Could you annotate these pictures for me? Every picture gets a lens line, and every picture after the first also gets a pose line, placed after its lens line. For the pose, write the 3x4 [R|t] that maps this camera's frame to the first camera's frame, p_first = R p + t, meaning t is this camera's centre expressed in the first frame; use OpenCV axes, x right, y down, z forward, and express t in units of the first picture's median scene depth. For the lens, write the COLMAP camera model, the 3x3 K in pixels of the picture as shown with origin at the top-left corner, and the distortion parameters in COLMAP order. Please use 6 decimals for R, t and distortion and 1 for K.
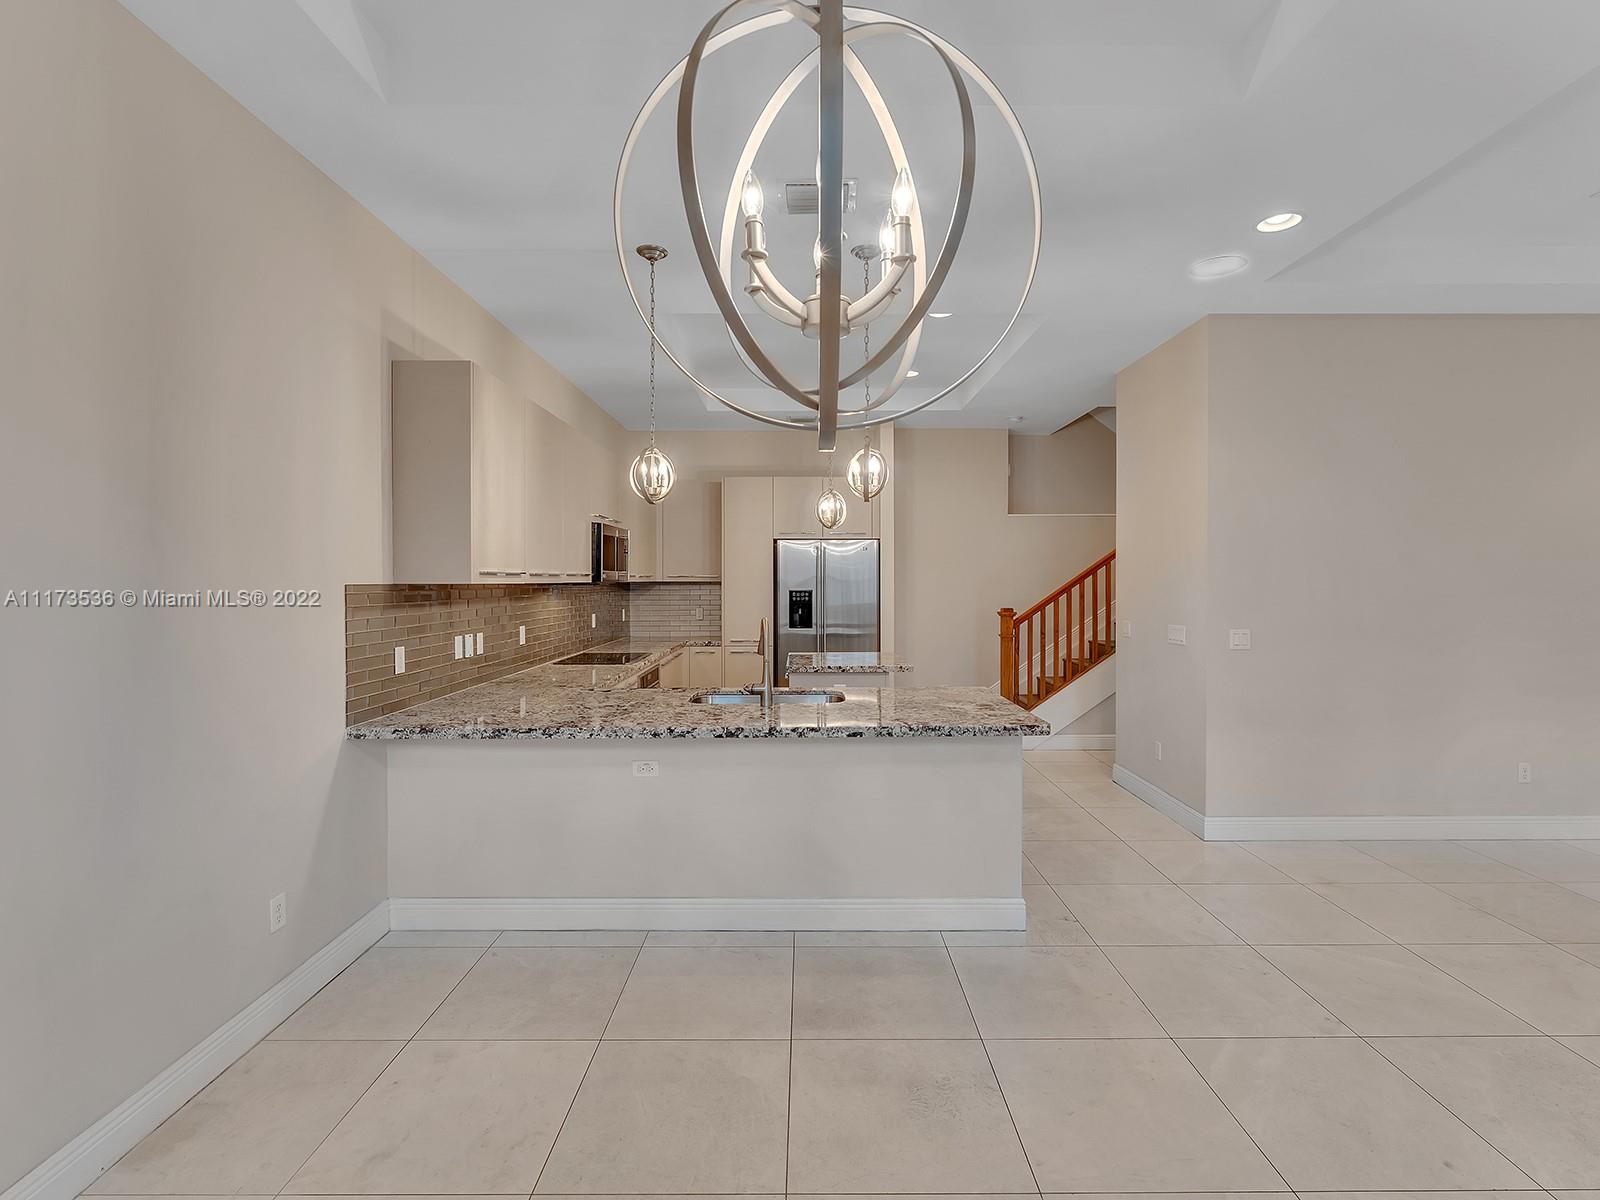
lens RADIAL K [[752.4, 0, 807.2], [0, 752.4, 586.2], [0, 0, 1]] dist [-0.002763, -0.000320]
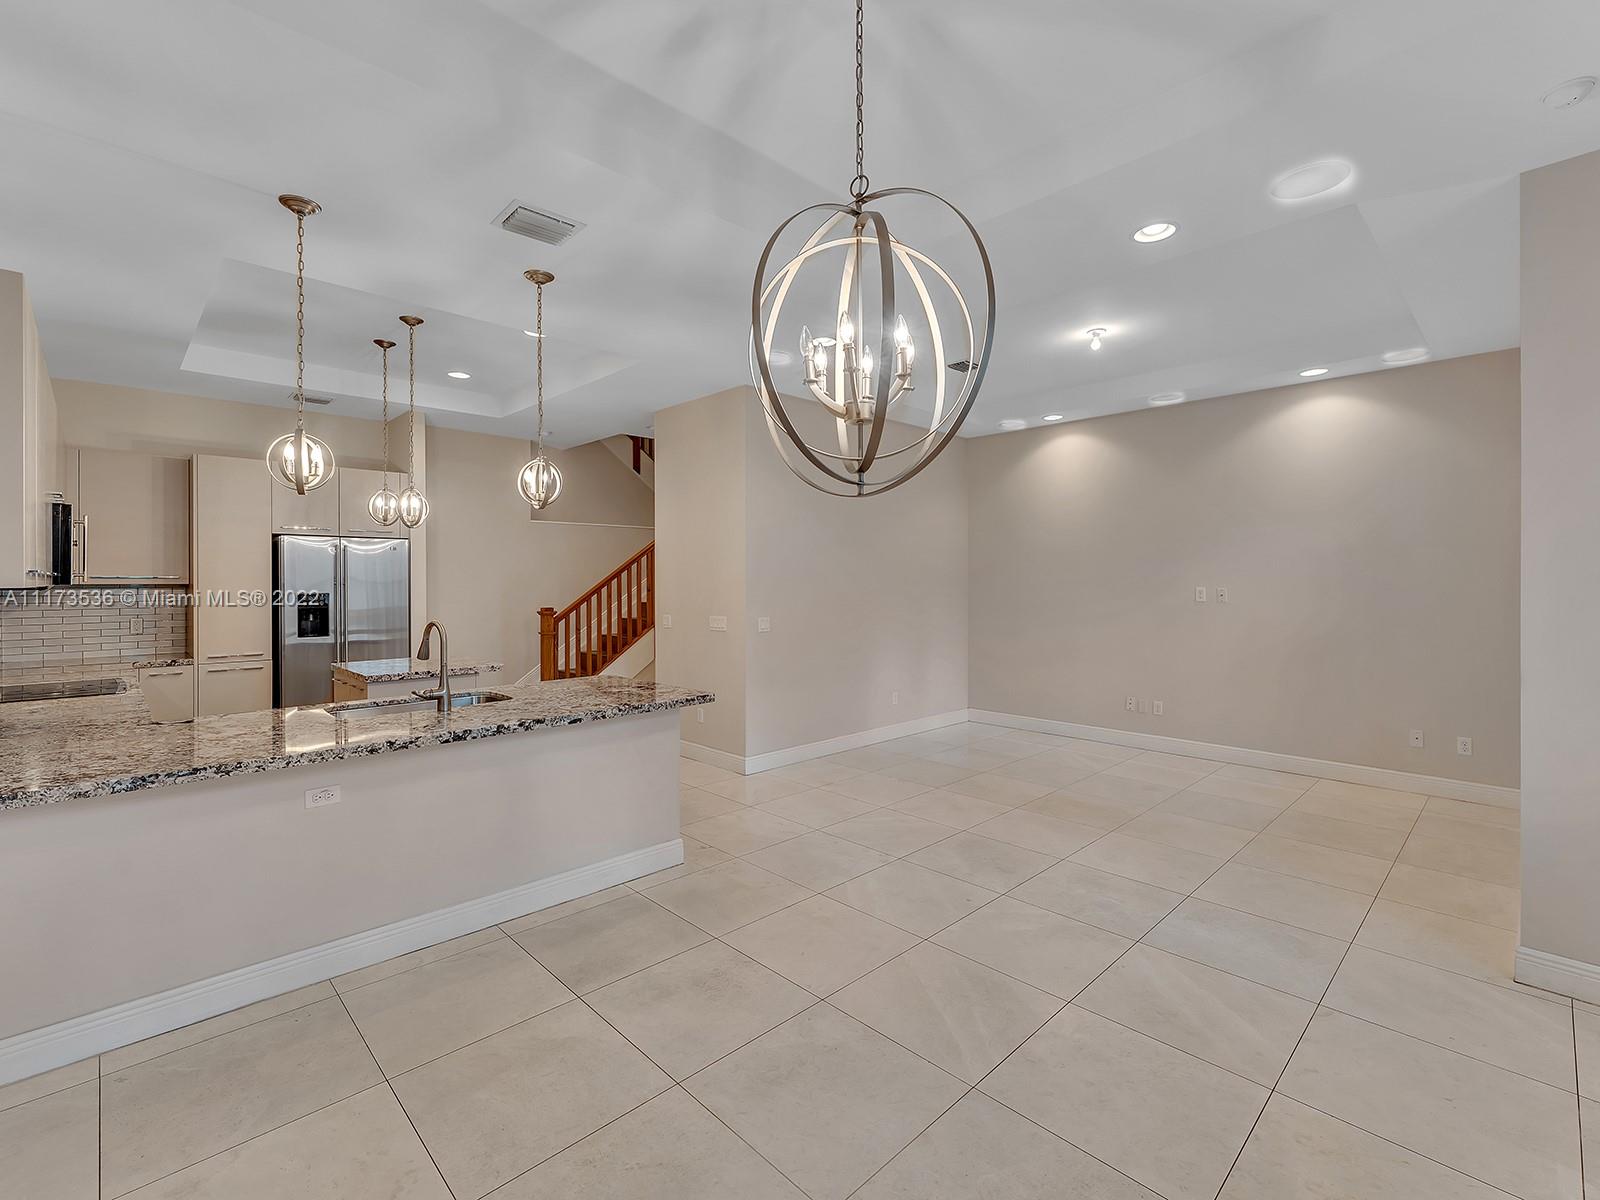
lens RADIAL K [[721.6, 0, 798.3], [0, 721.6, 582.4], [0, 0, 1]] dist [-0.000958, -0.000444]
pose [[0.719598, -0.001884, 0.694388, -0.253450], [0.006813, 0.999967, -0.004347, 0.000013], [-0.694357, 0.007859, 0.719588, 0.003828]]
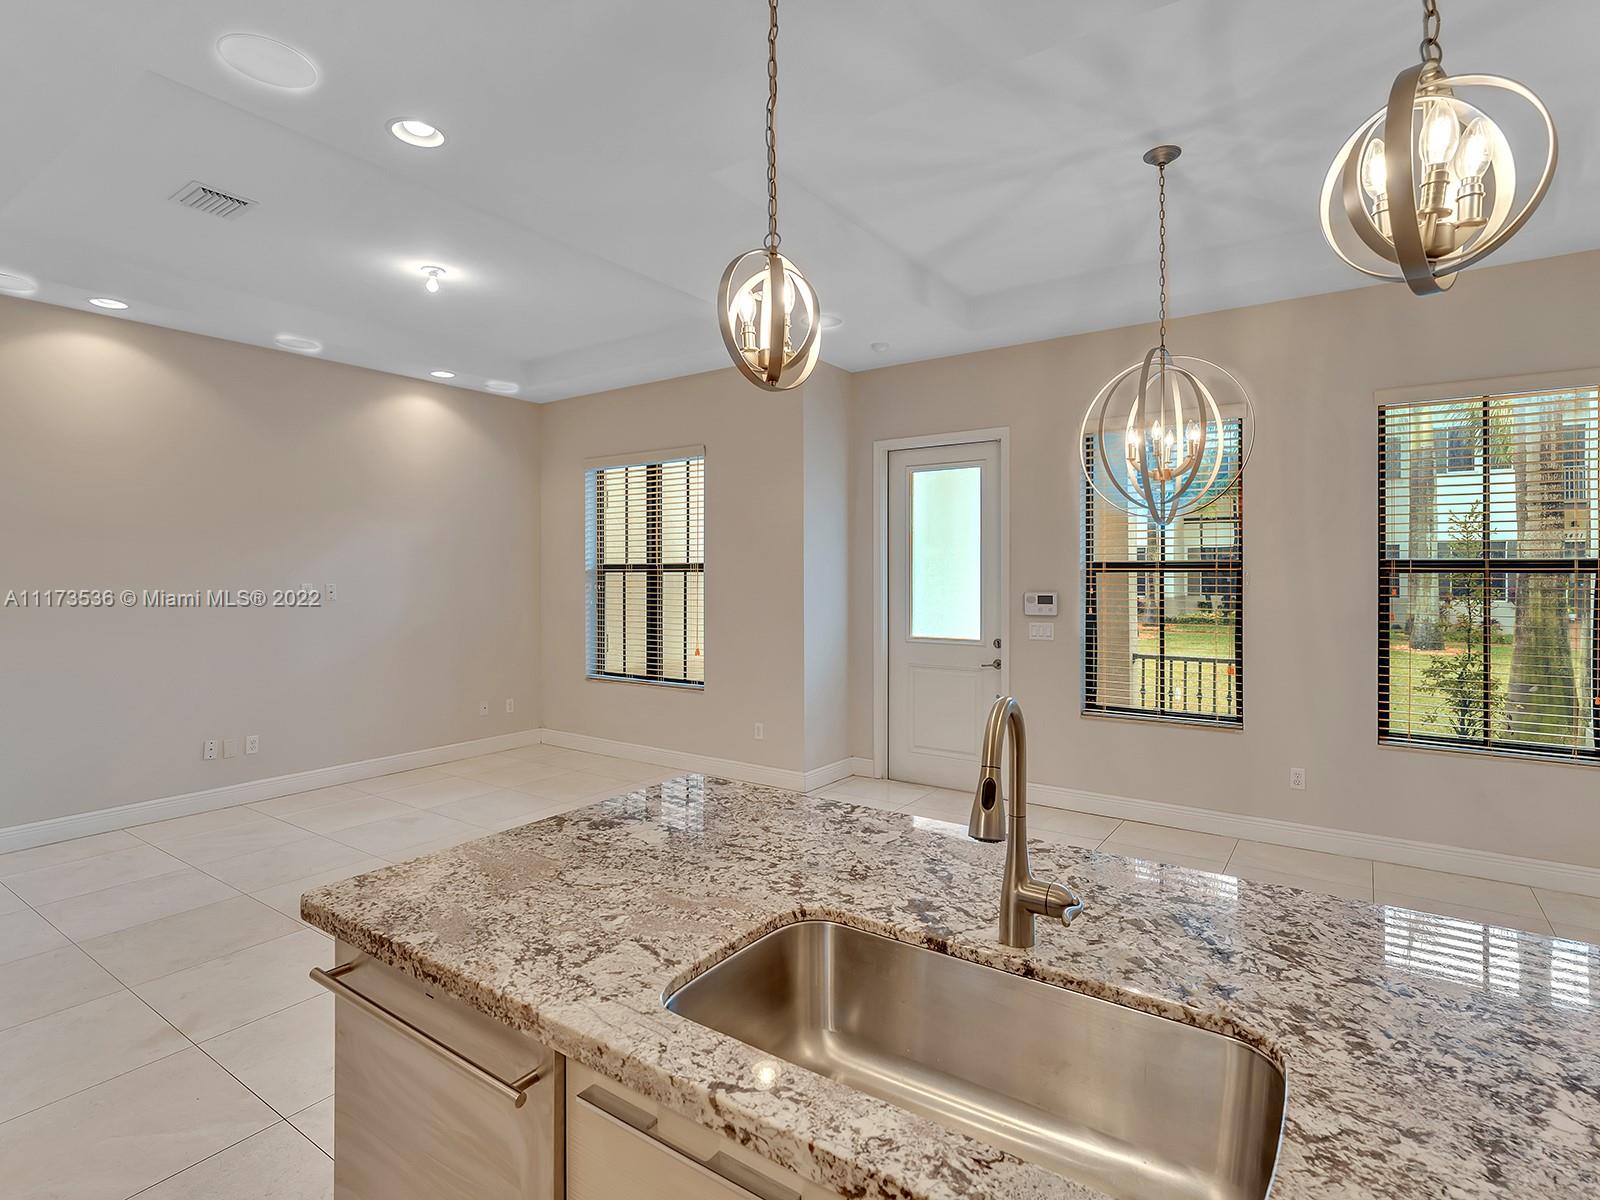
lens RADIAL K [[816.2, 0, 801.9], [0, 816.2, 573.2], [0, 0, 1]] dist [0.000197, -0.001454]
pose [[-0.818662, 0.001738, 0.574273, -0.135935], [0.006736, 0.999956, 0.006575, -0.009103], [-0.574236, 0.009251, -0.818637, 0.930149]]
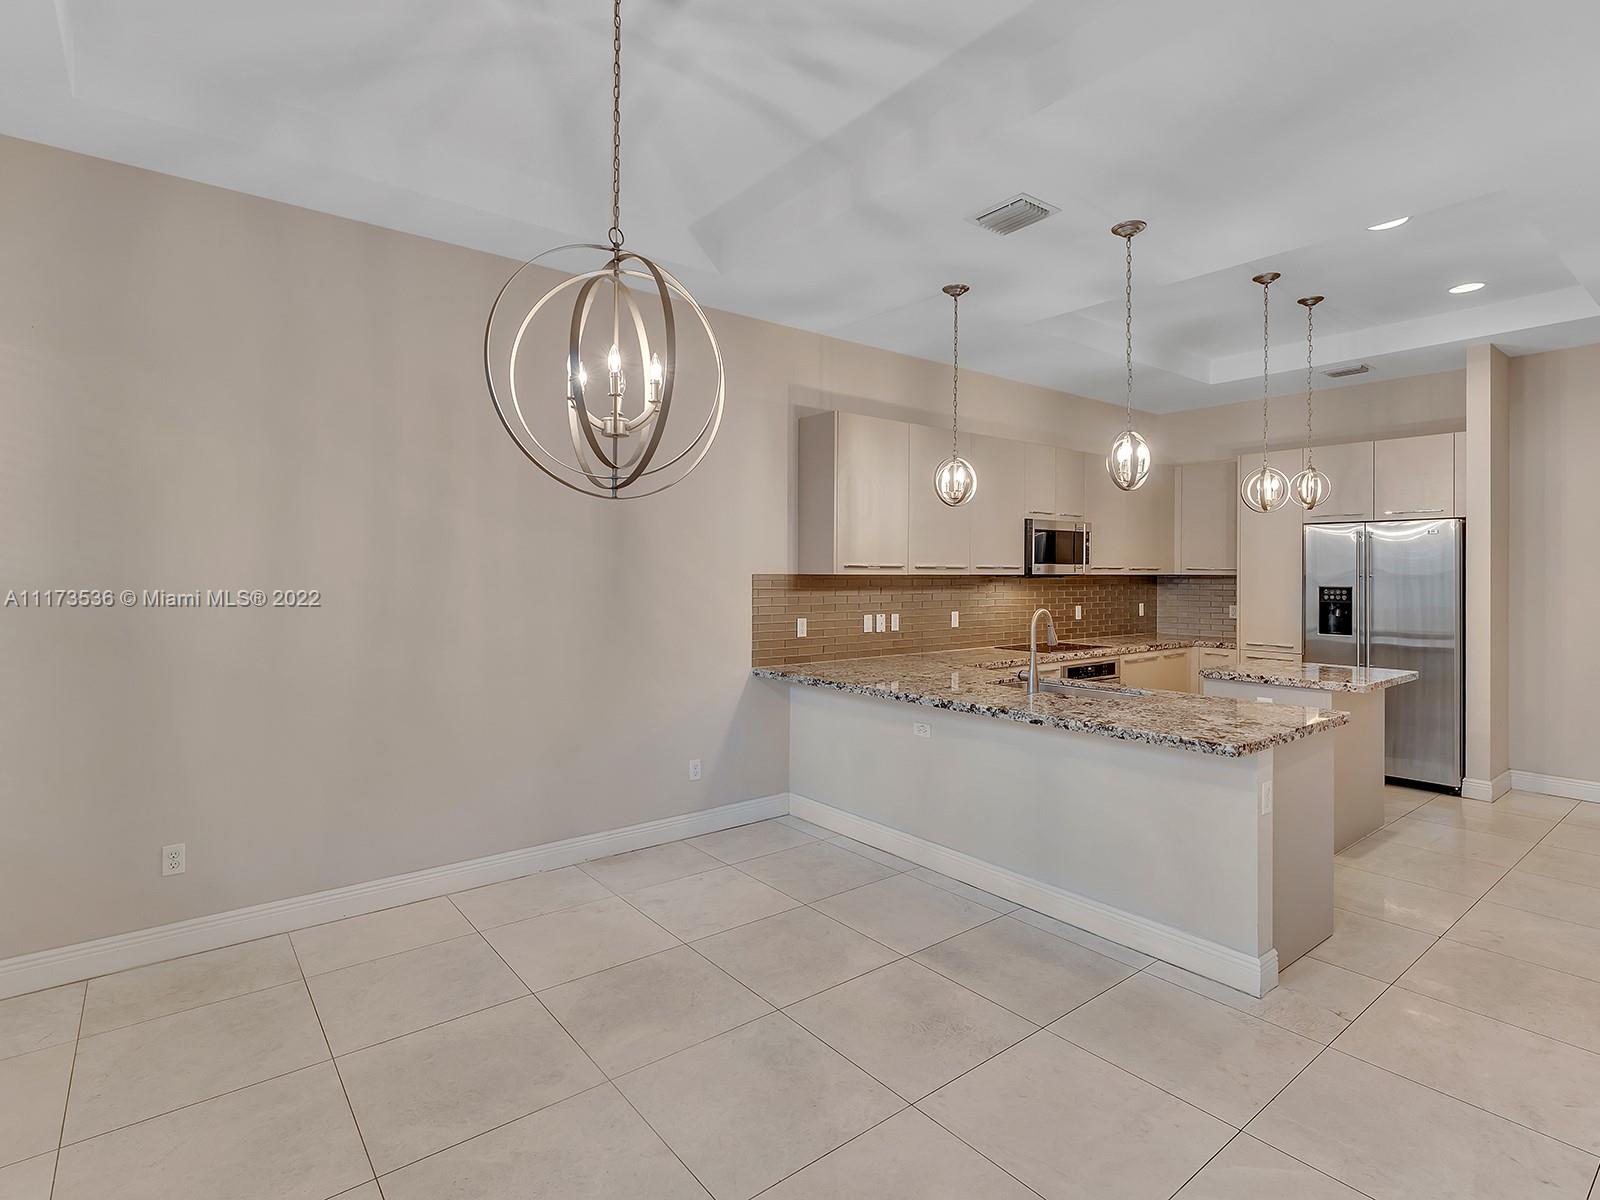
lens RADIAL K [[809.2, 0, 800.9], [0, 809.2, 571.8], [0, 0, 1]] dist [-0.000589, -0.000299]
pose [[0.620600, 0.003914, -0.784117, 0.425723], [-0.011596, 0.999924, -0.004186, -0.000377], [0.784041, 0.011691, 0.620598, 0.031324]]
